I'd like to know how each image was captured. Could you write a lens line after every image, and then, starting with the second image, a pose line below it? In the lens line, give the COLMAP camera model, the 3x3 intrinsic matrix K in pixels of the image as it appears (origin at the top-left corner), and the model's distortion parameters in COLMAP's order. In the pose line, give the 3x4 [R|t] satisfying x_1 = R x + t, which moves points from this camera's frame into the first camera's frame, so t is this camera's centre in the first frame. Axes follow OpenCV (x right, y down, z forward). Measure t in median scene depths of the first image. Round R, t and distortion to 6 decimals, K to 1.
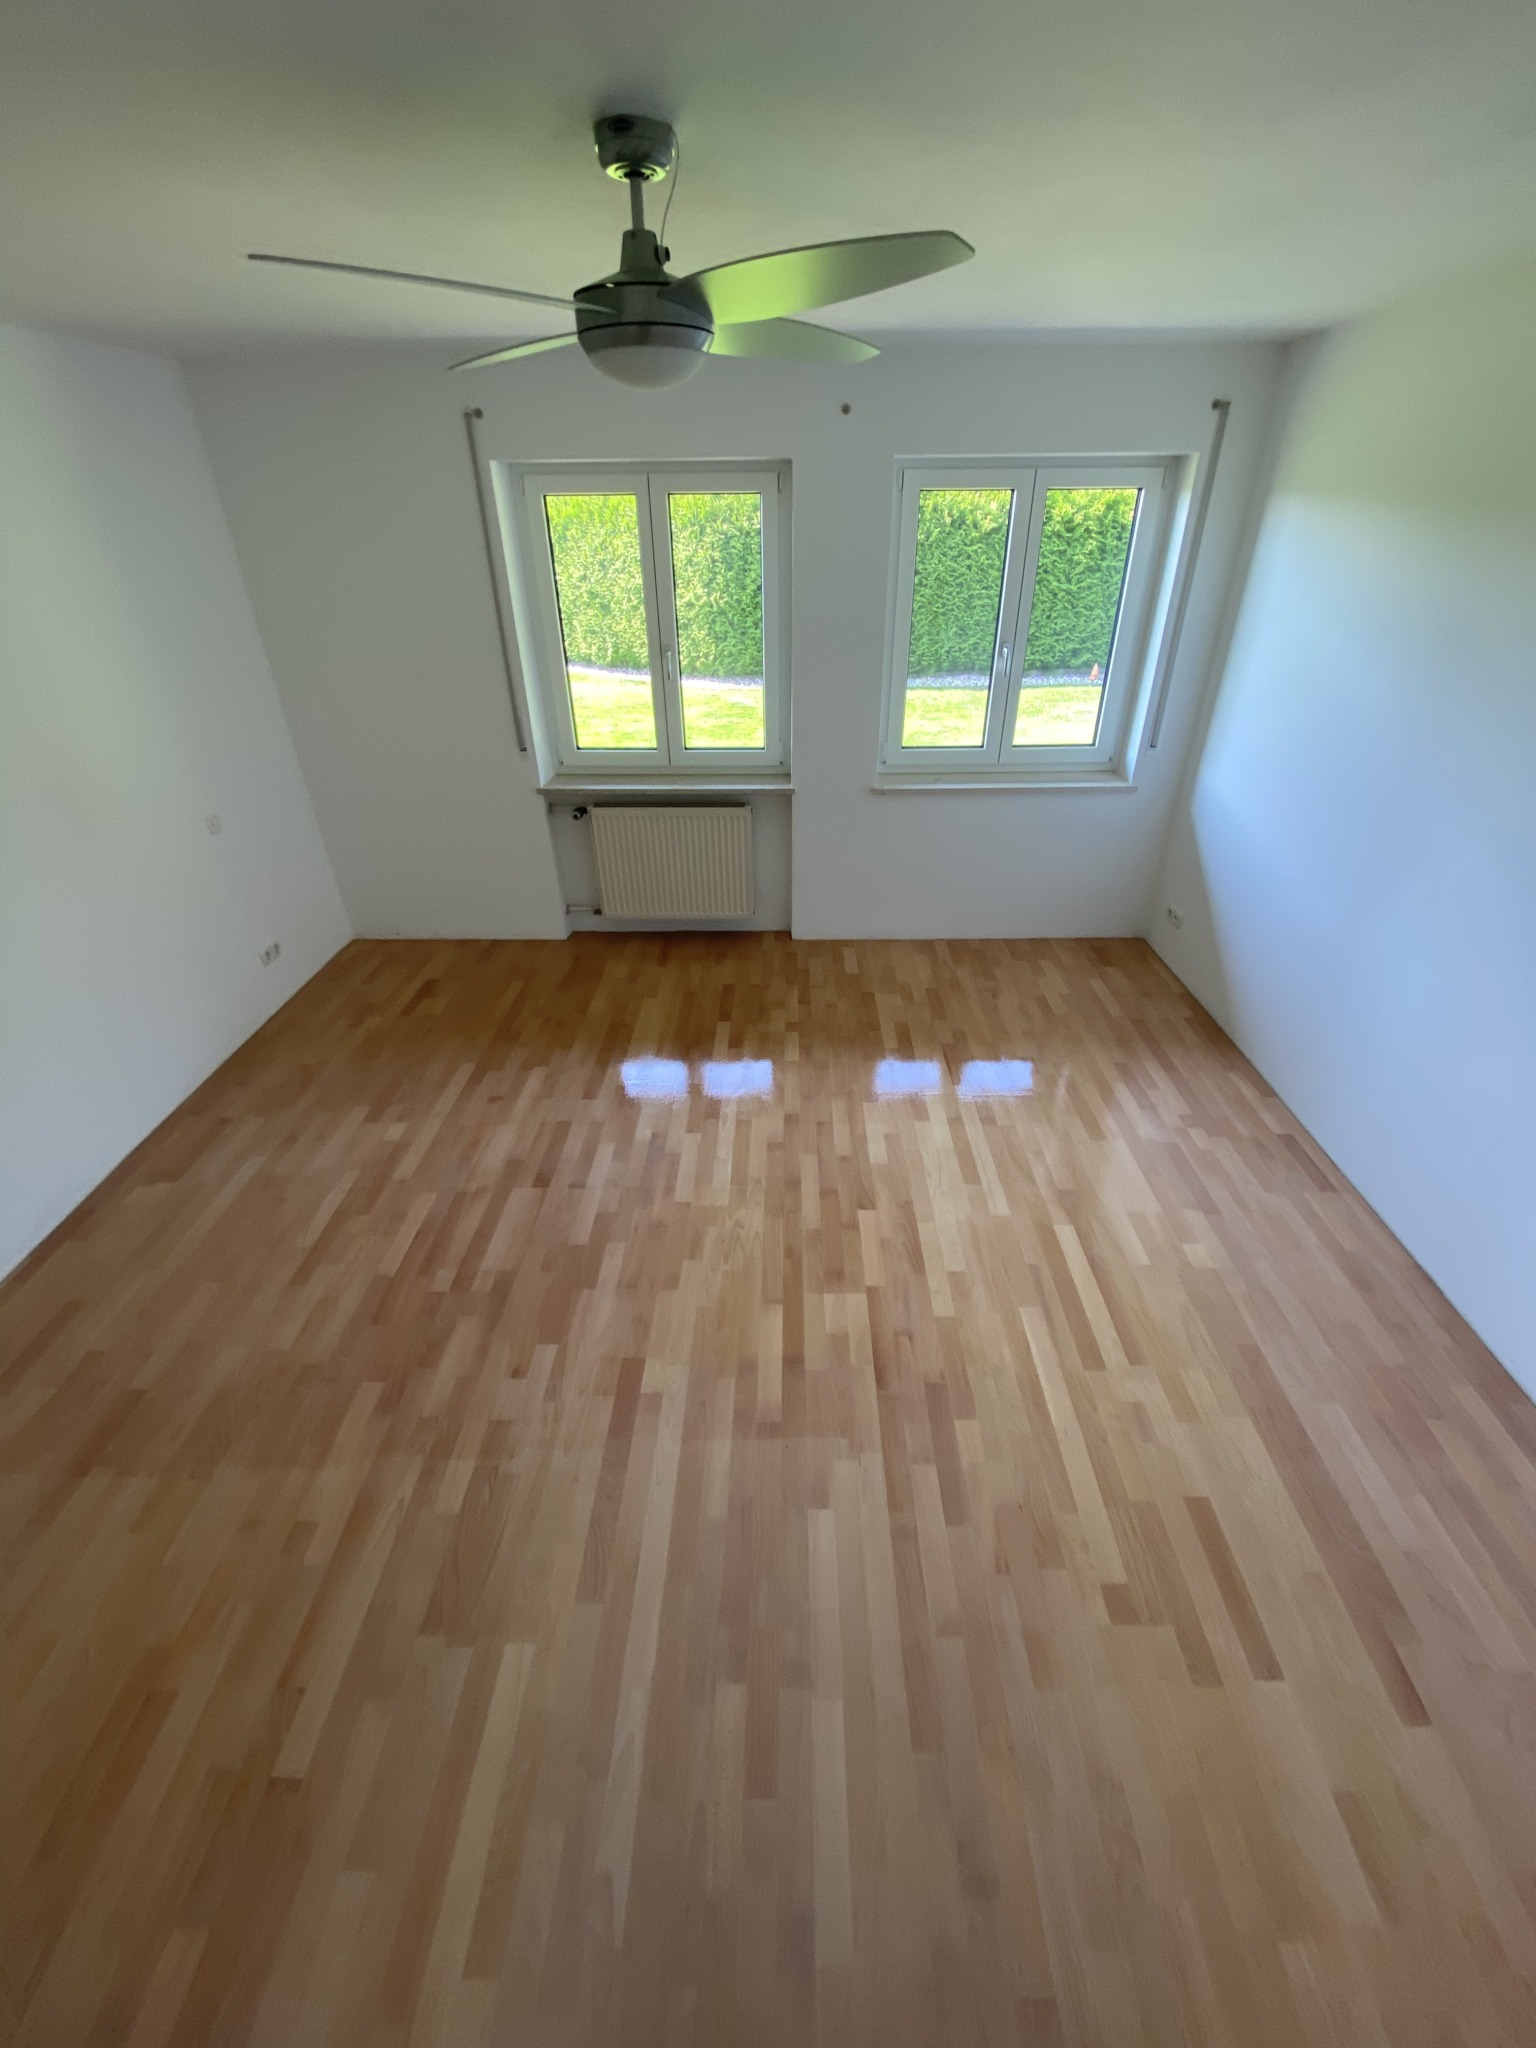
lens RADIAL K [[823.5, 0, 775.8], [0, 823.5, 1026.9], [0, 0, 1]] dist [0.023120, -0.019869]
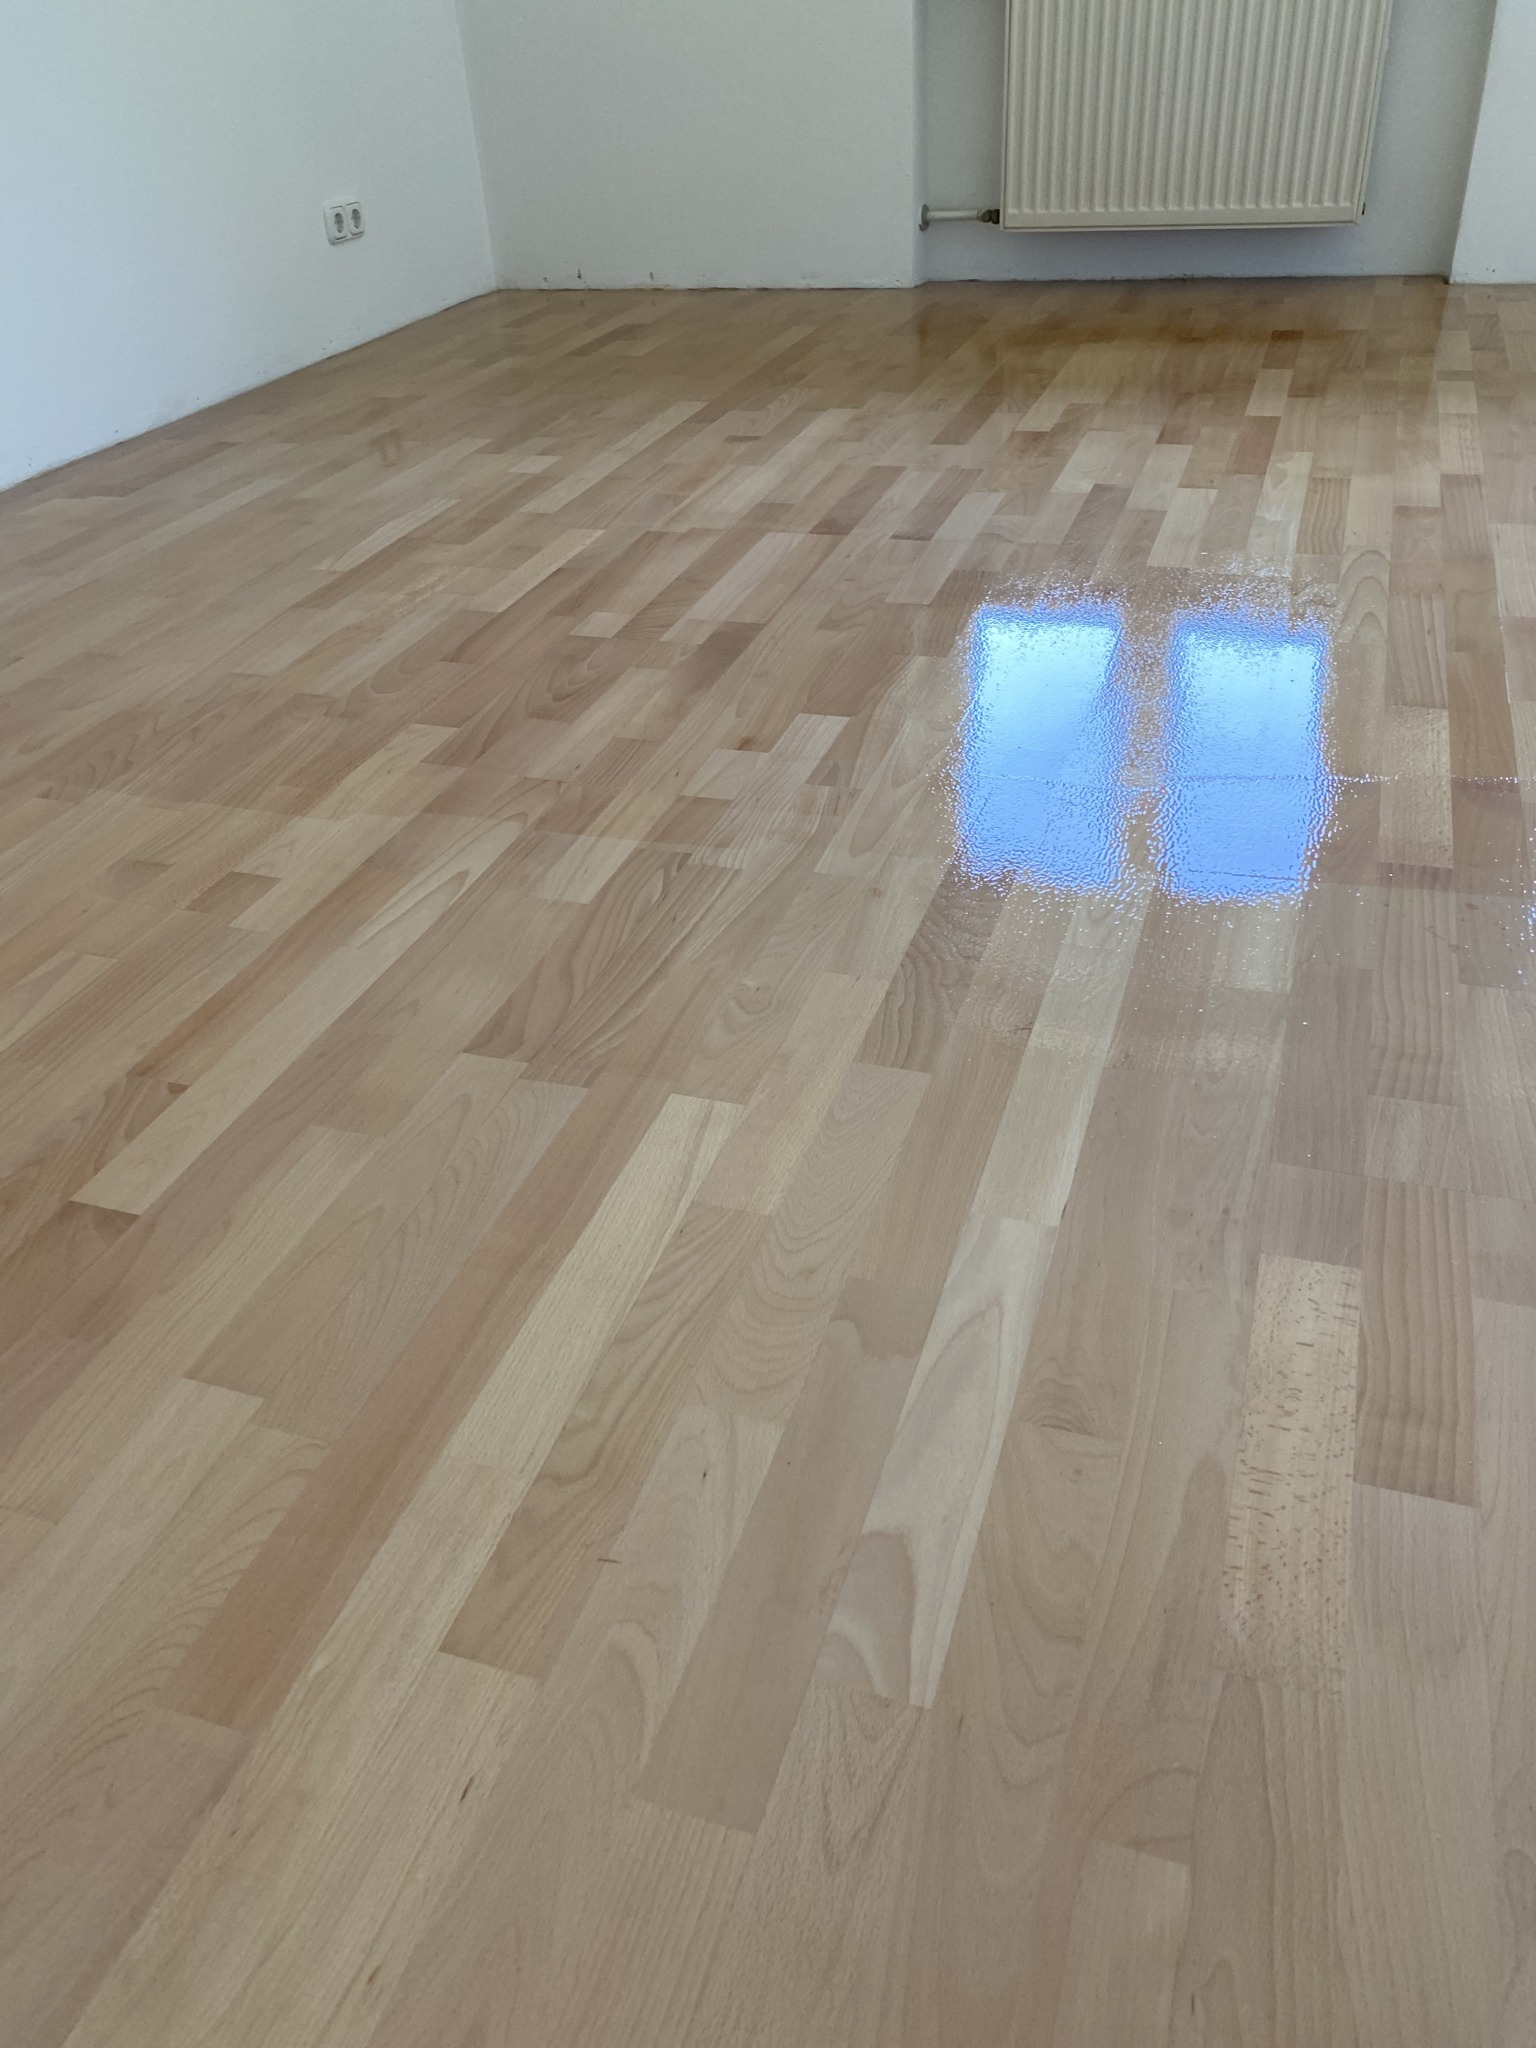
lens RADIAL K [[1565.2, 0, 751.1], [0, 1565.2, 1028.9], [0, 0, 1]] dist [0.030091, -0.027518]
pose [[0.949055, 0.137979, -0.283296, -0.063341], [-0.123932, 0.990025, 0.067013, 0.437677], [0.289716, -0.028489, 0.956689, 0.223914]]
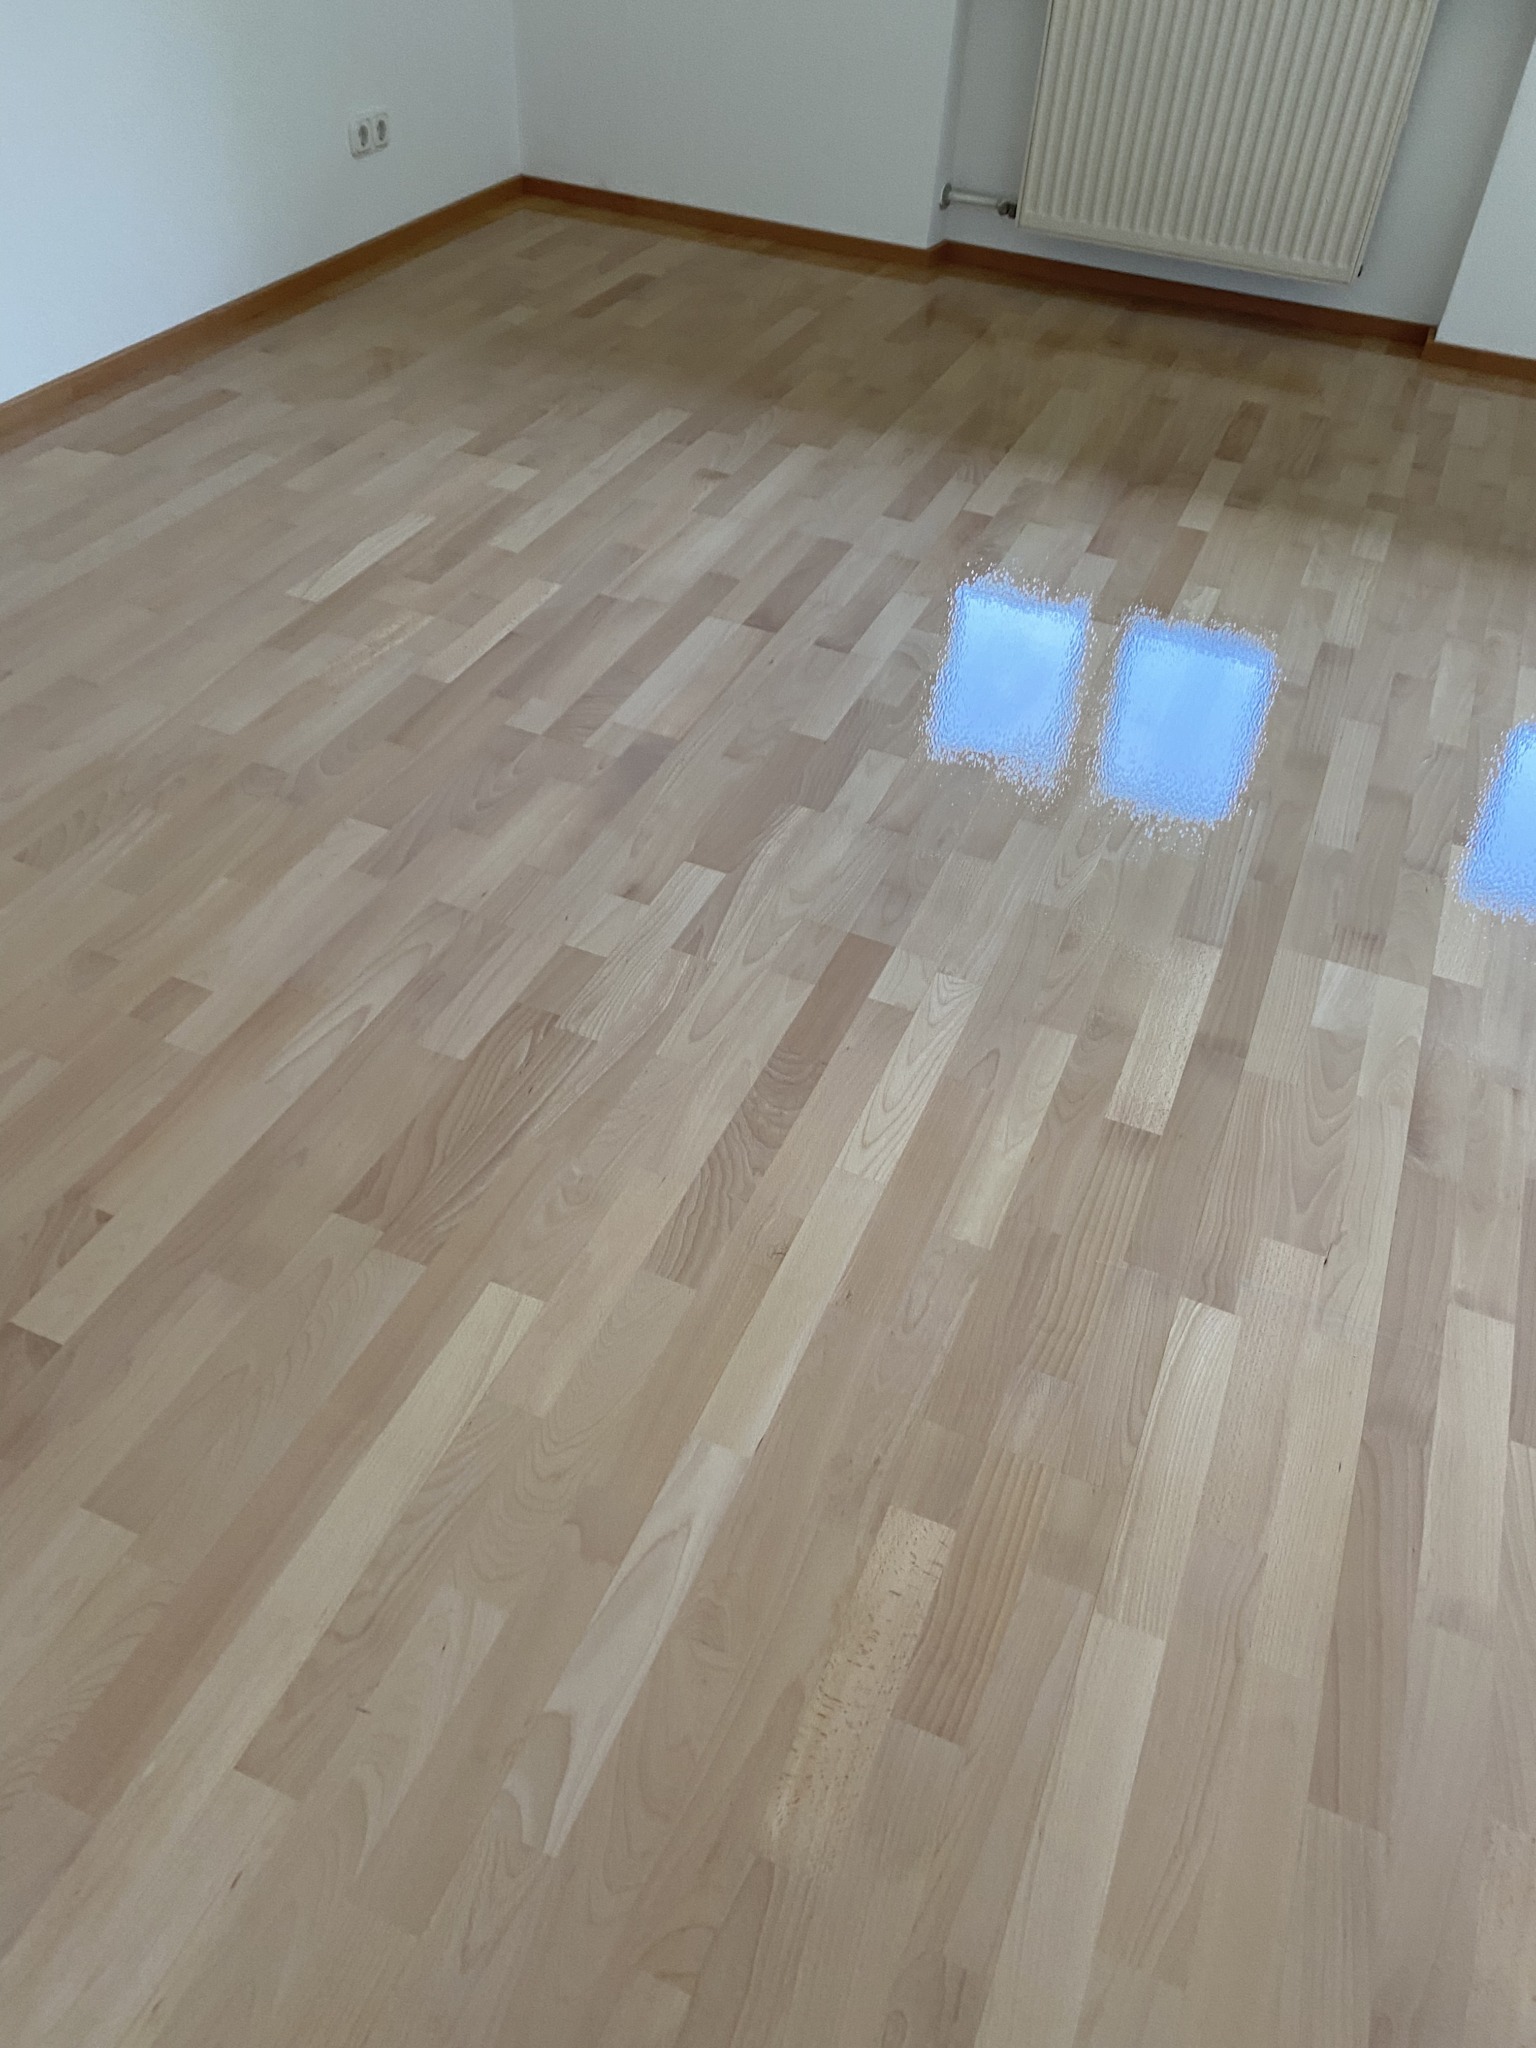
lens RADIAL K [[1565.2, 0, 757.4], [0, 1565.2, 1028.6], [0, 0, 1]] dist [0.030091, -0.027518]
pose [[0.925034, 0.297504, -0.236228, -0.009682], [-0.253902, 0.946733, 0.198067, 0.256558], [0.282571, -0.123240, 0.951297, 0.137239]]
